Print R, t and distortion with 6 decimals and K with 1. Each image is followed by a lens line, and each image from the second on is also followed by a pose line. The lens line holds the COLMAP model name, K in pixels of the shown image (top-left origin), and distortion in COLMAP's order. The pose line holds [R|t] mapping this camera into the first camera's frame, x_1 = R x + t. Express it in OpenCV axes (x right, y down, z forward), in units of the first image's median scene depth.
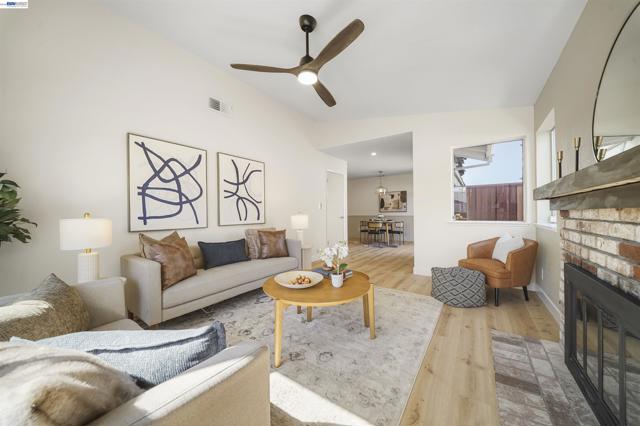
lens RADIAL K [[229.4, 0, 318.8], [0, 229.4, 215.4], [0, 0, 1]] dist [-0.007218, -0.000148]
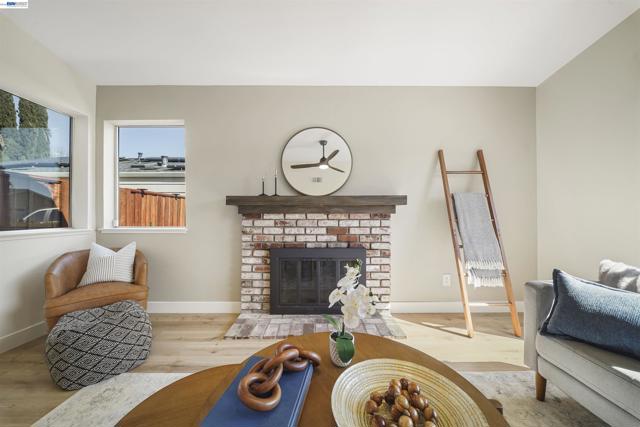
lens RADIAL K [[231.3, 0, 322.1], [0, 231.3, 209.2], [0, 0, 1]] dist [-0.000314, -0.000059]
pose [[-0.581274, 0.018731, 0.813492, -0.219629], [0.012509, 0.999823, -0.014084, -0.016517], [-0.813612, 0.001989, -0.581405, 0.910718]]
